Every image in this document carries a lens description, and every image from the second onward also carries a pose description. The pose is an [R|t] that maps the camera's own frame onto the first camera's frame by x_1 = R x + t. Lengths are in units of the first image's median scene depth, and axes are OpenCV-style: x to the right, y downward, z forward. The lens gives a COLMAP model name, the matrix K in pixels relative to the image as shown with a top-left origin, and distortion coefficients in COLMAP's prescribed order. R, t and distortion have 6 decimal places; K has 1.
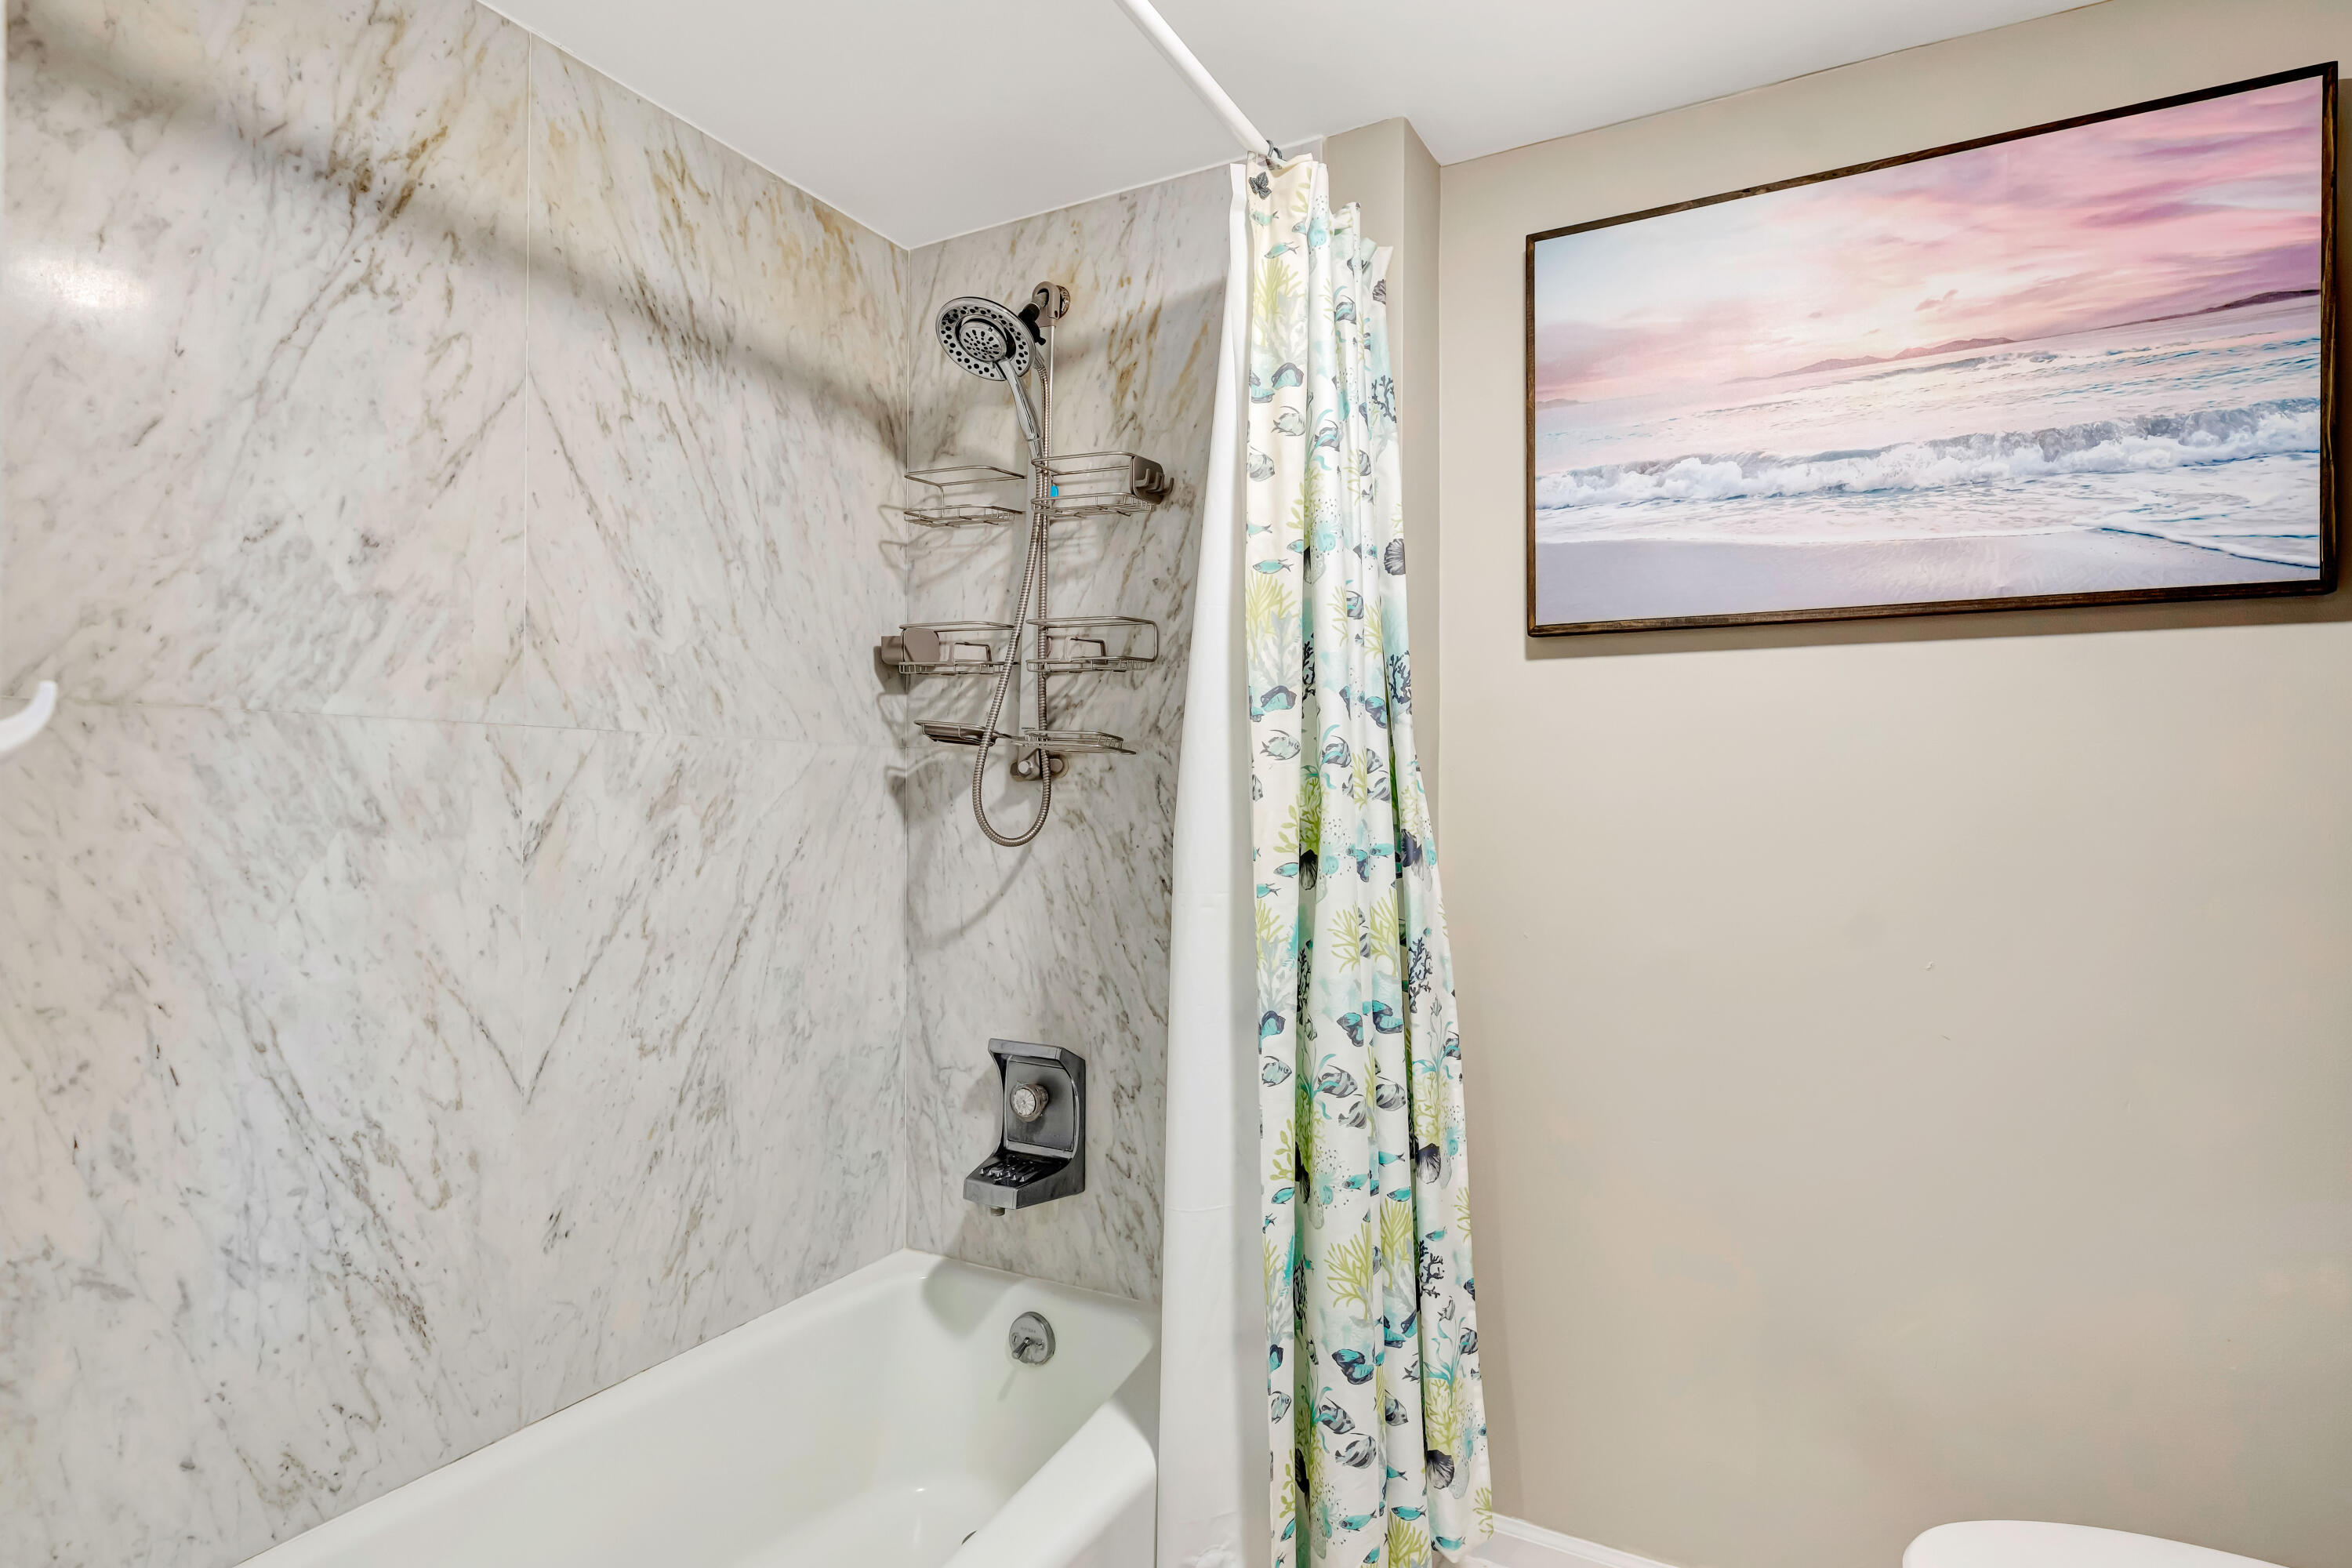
lens RADIAL K [[1220.1, 0, 1174.3], [0, 1220.1, 796.0], [0, 0, 1]] dist [-0.010536, 0.006492]
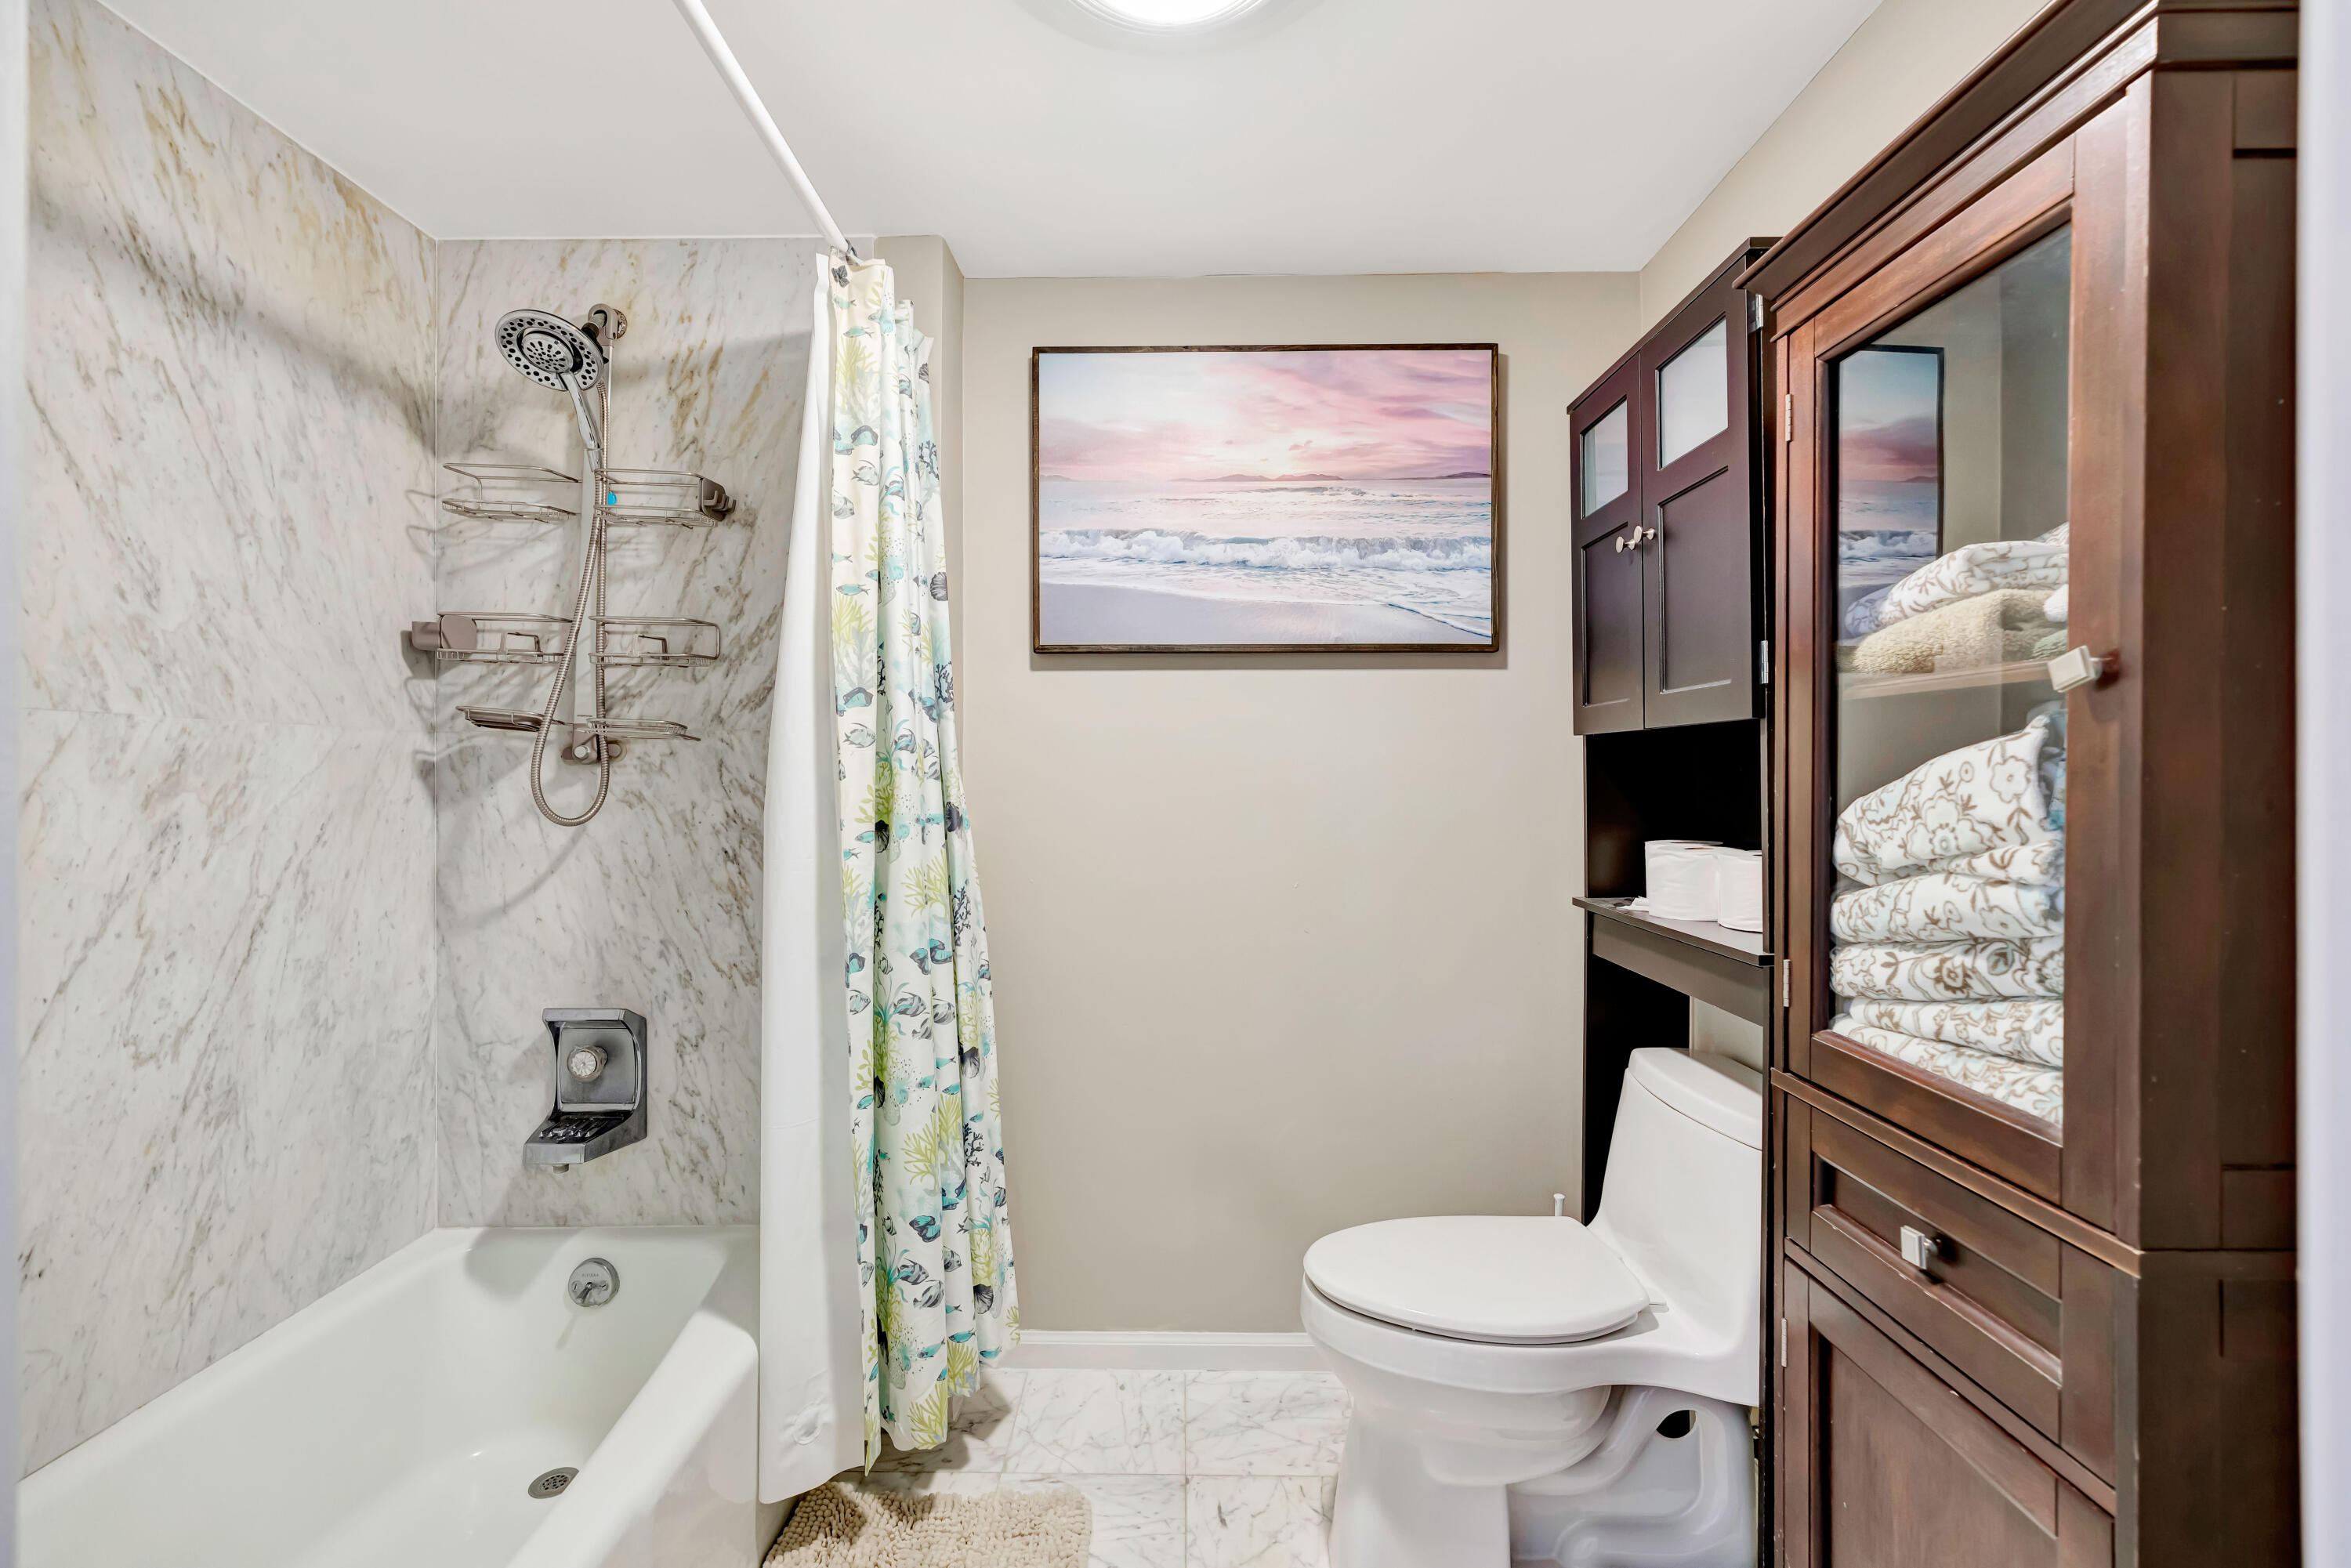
lens RADIAL K [[1052.5, 0, 1173.6], [0, 1052.5, 774.6], [0, 0, 1]] dist [-0.009076, 0.004338]
pose [[0.881460, -0.009100, 0.472172, -0.117949], [0.008126, 0.999959, 0.004102, -0.003772], [-0.472189, 0.000222, 0.881497, -0.070845]]
